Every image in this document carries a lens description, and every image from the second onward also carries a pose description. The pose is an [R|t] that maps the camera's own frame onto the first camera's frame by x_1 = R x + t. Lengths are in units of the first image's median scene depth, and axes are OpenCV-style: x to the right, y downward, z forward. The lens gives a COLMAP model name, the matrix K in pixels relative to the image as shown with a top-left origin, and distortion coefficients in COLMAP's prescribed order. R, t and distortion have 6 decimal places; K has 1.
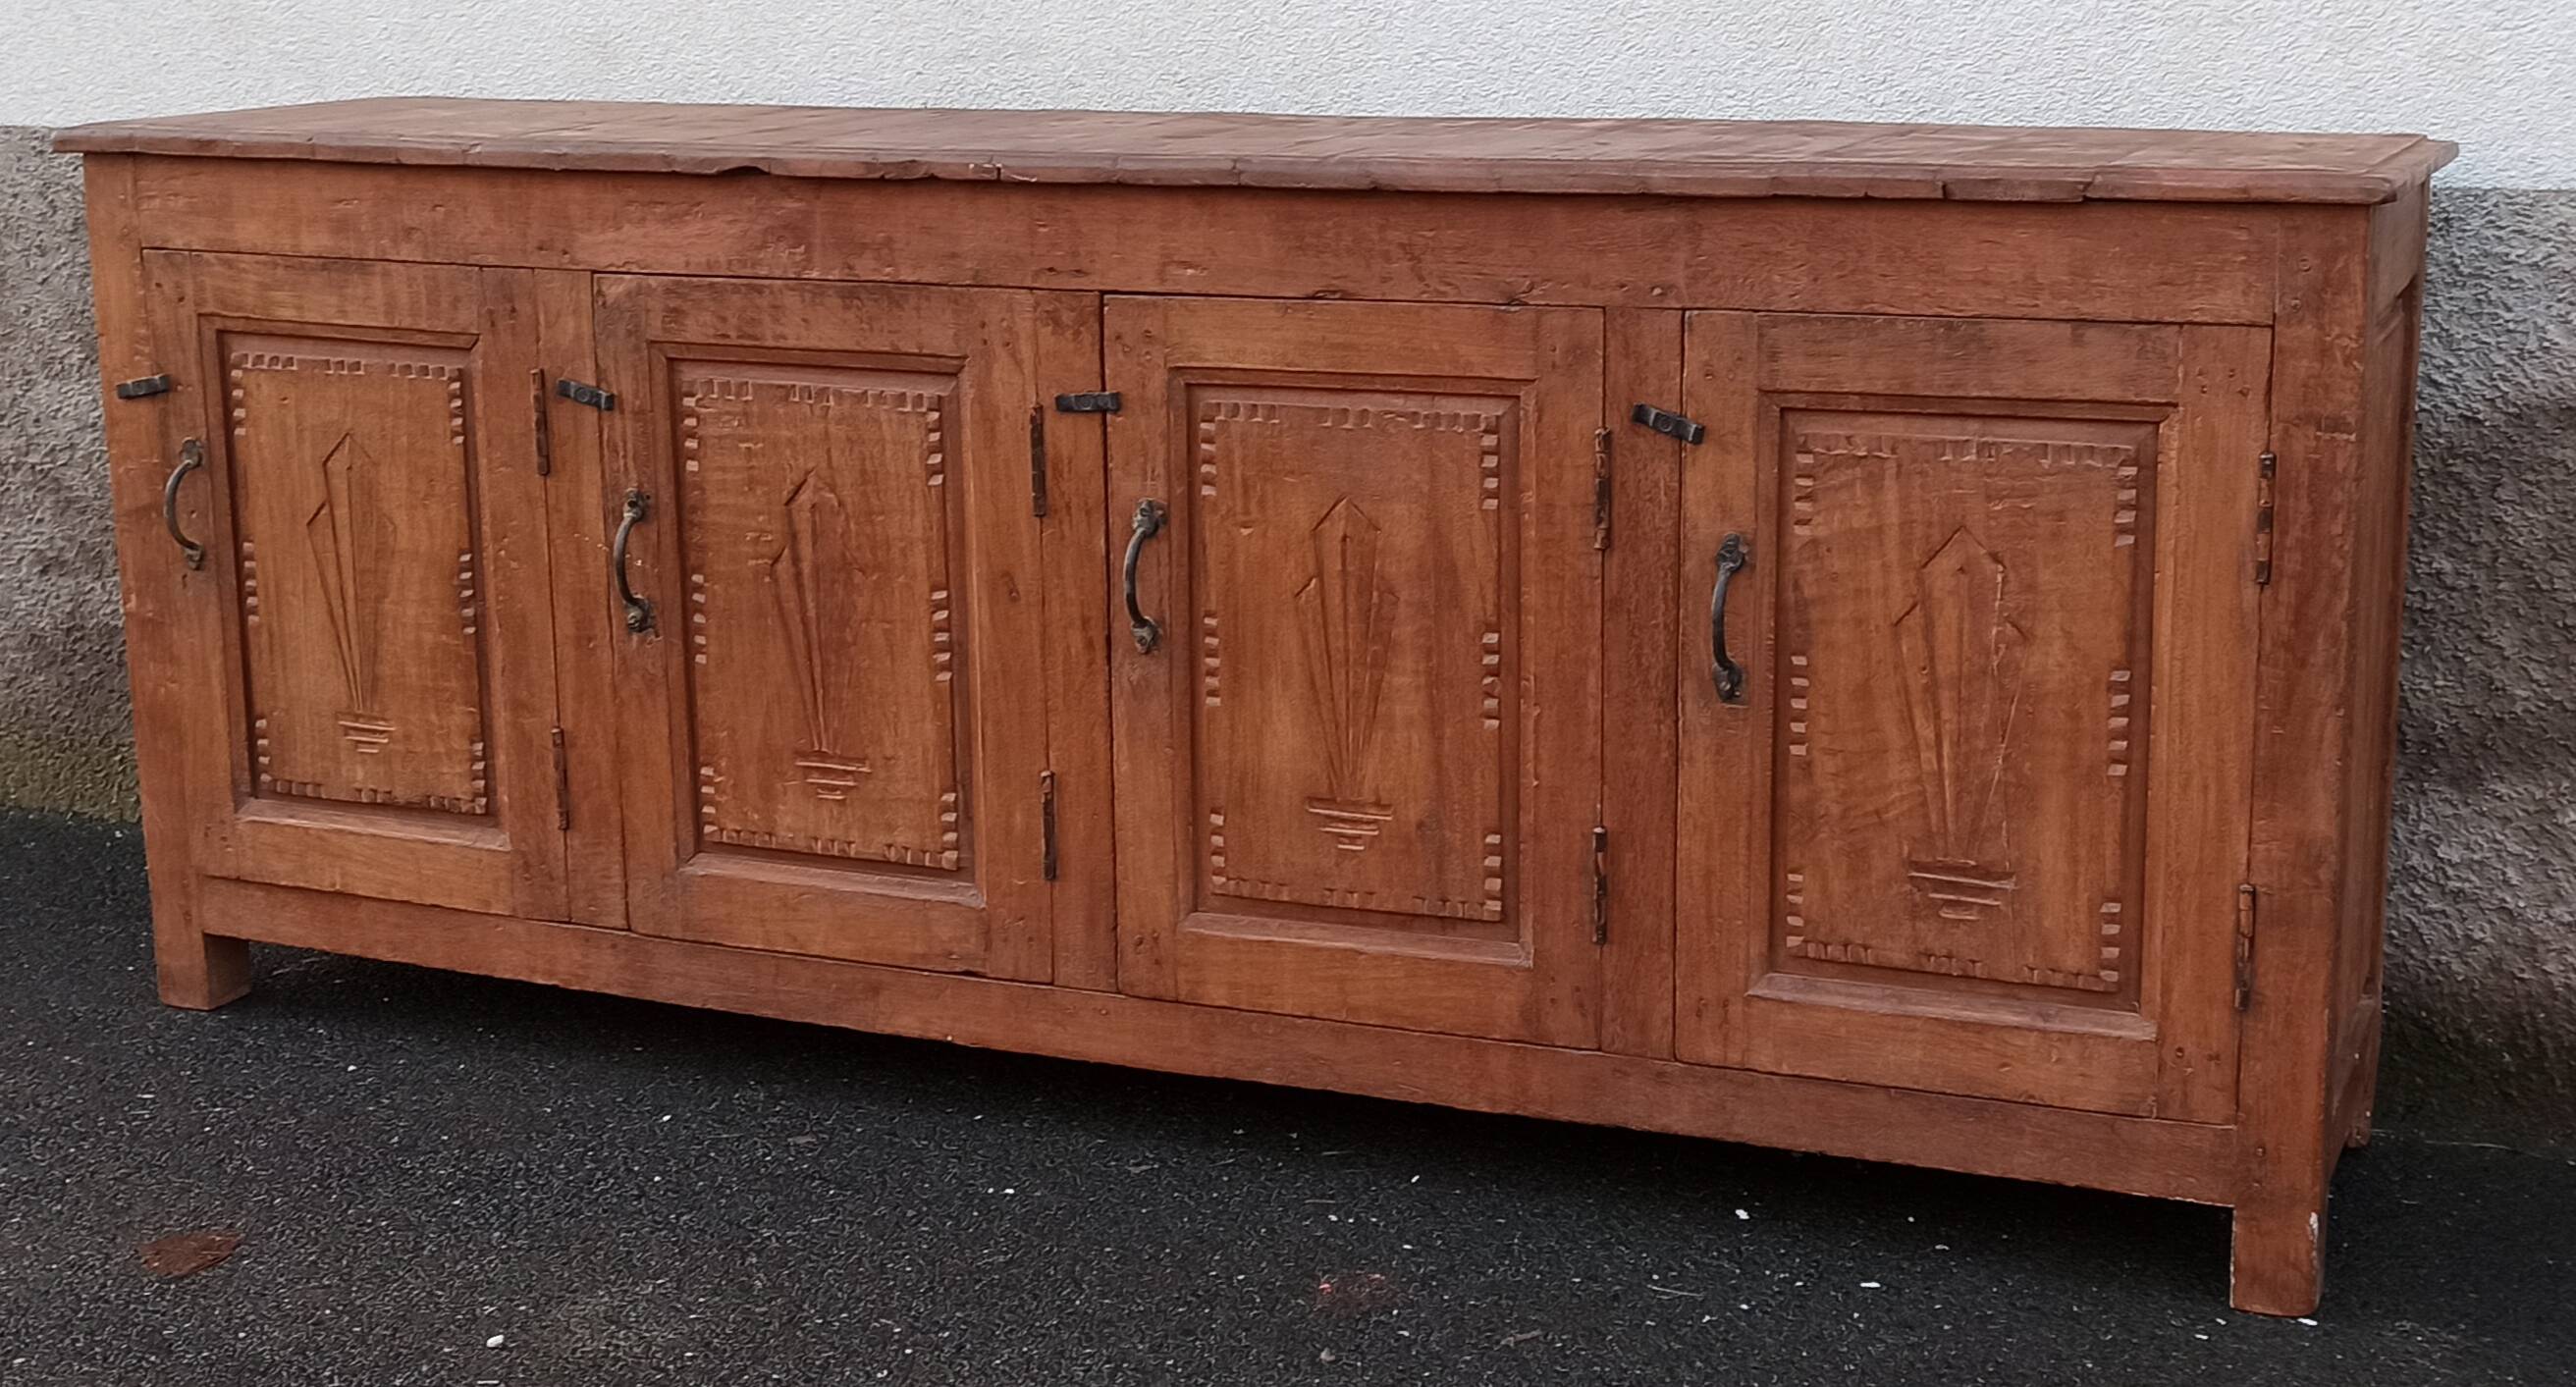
lens RADIAL K [[3340.0, 0, 1370.6], [0, 3340.0, 603.1], [0, 0, 1]] dist [0.069424, 0.000000]
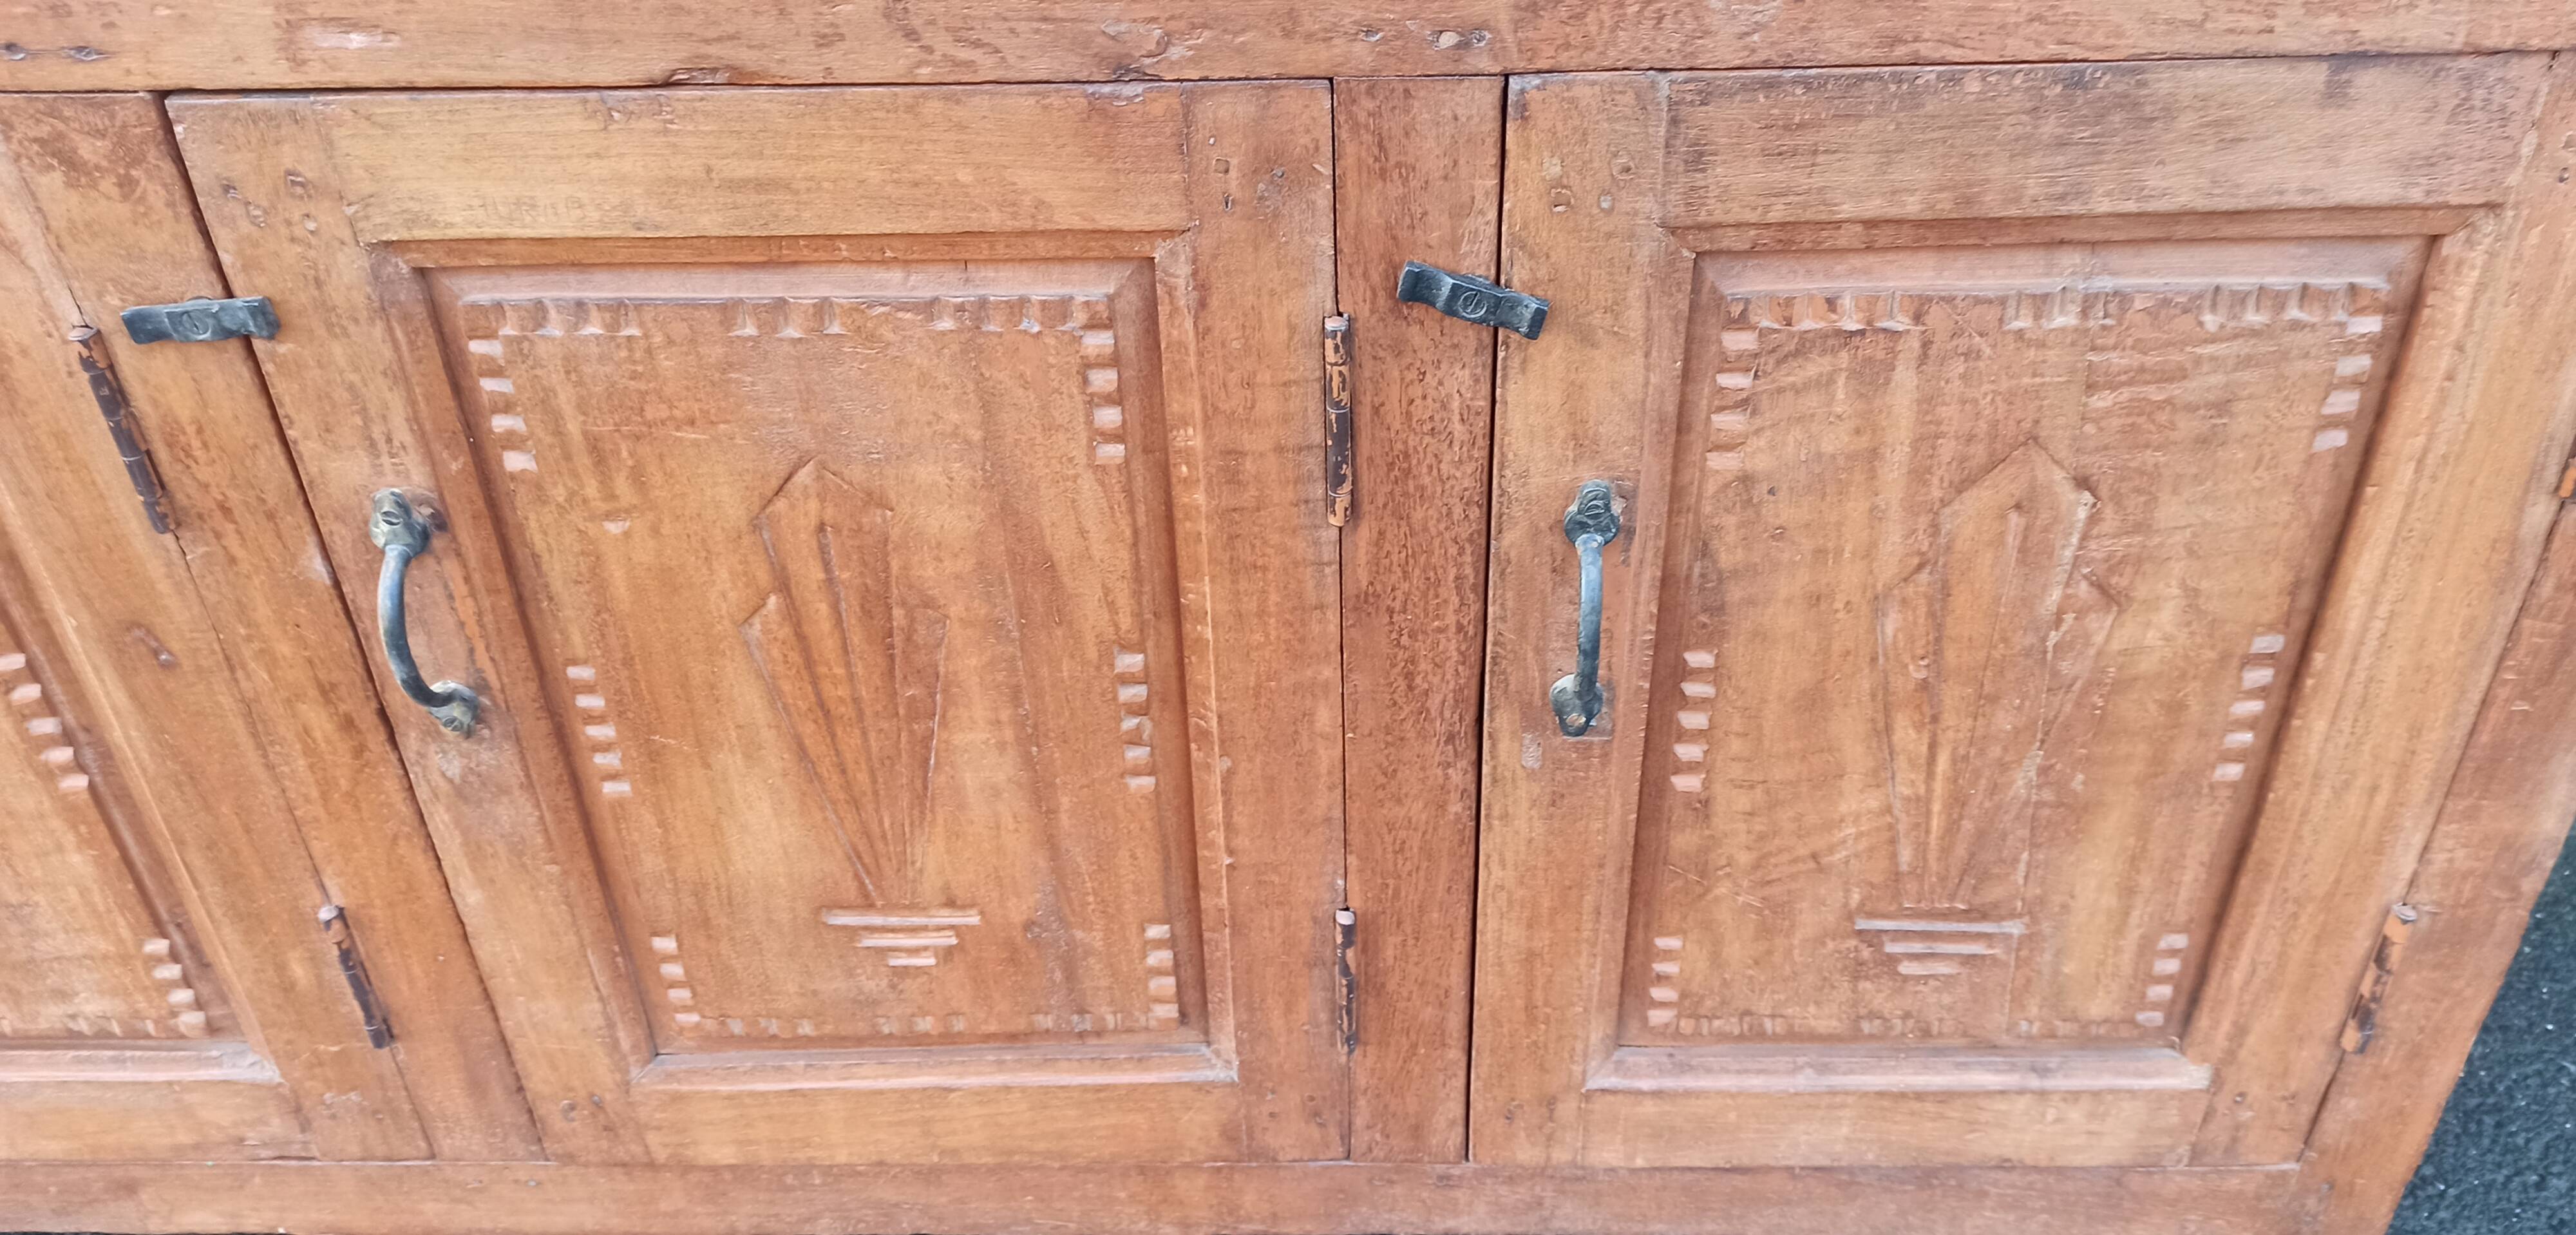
lens RADIAL K [[1908.2, 0, 1322.2], [0, 1908.2, 564.5], [0, 0, 1]] dist [0.058442, -0.050238]
pose [[0.931667, -0.209834, 0.296590, -0.025299], [0.083251, 0.917930, 0.387910, -0.125327], [-0.353646, -0.336712, 0.872674, 0.709275]]
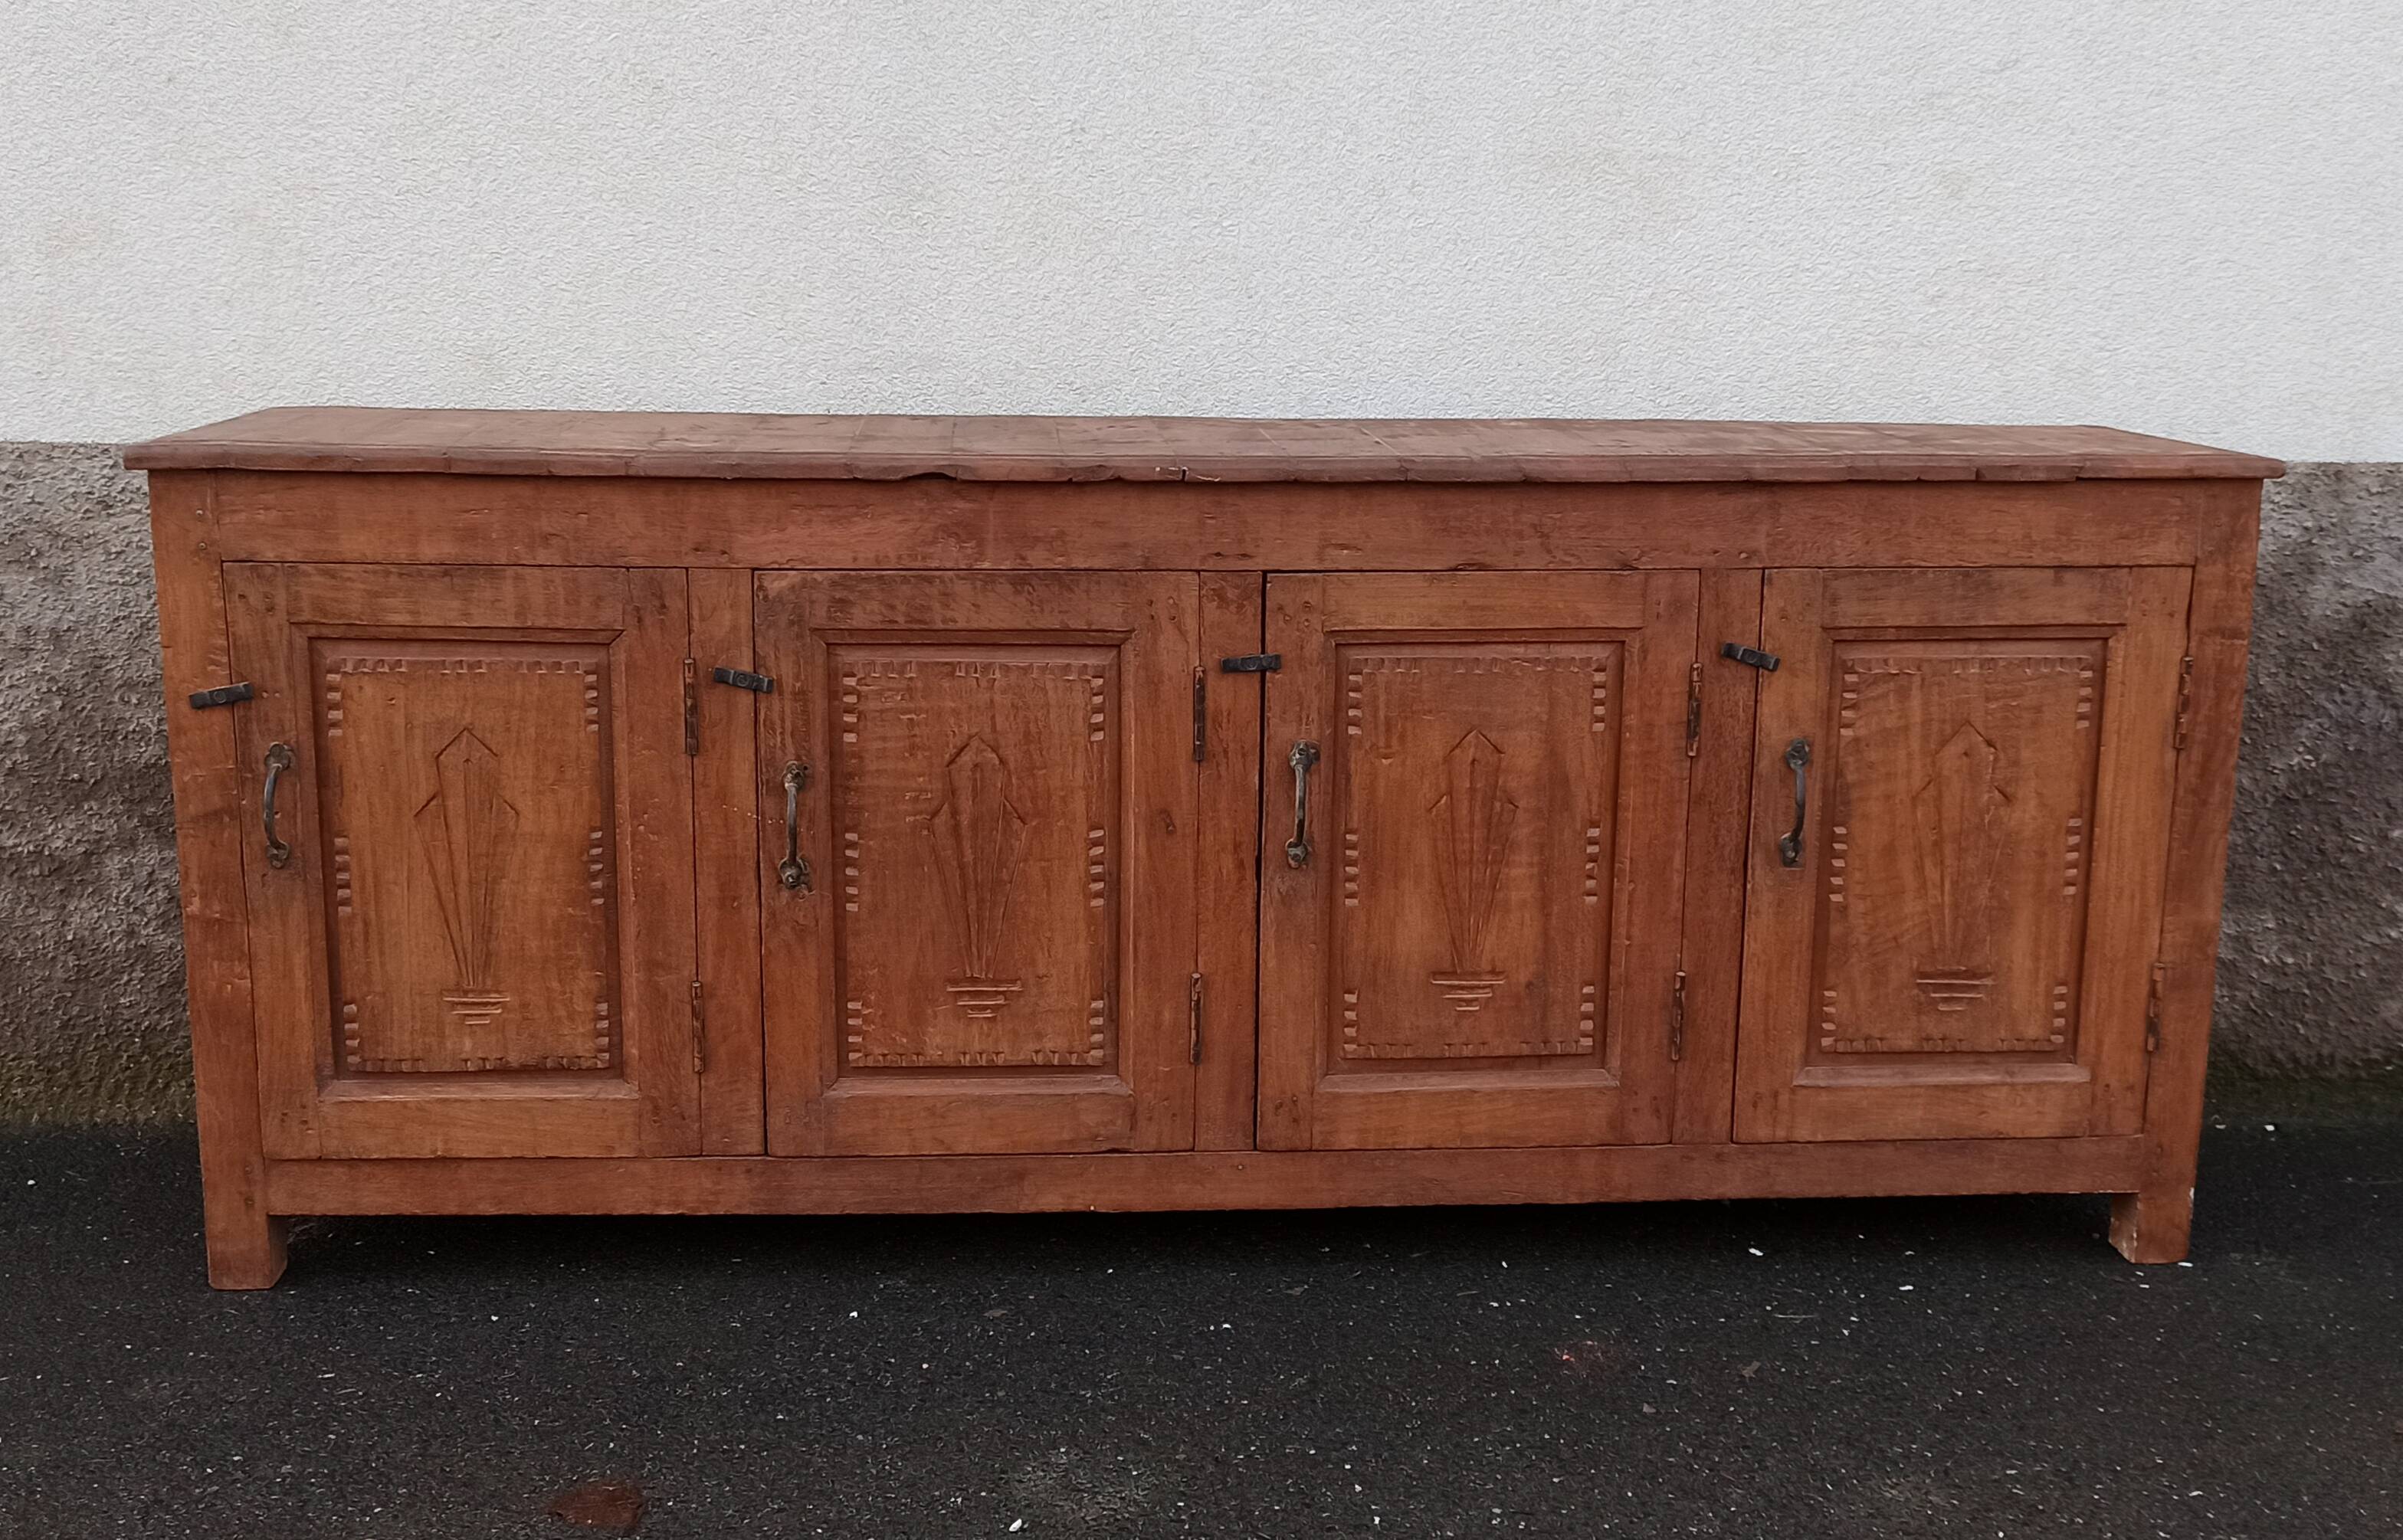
lens RADIAL K [[2608.0, 0, 1214.2], [0, 2608.0, 806.5], [0, 0, 1]] dist [0.061502, 0.000000]
pose [[0.895149, -0.077027, 0.439063, -0.525132], [0.070053, 0.997027, 0.032092, -0.040955], [-0.440229, 0.002030, 0.897883, 0.169800]]
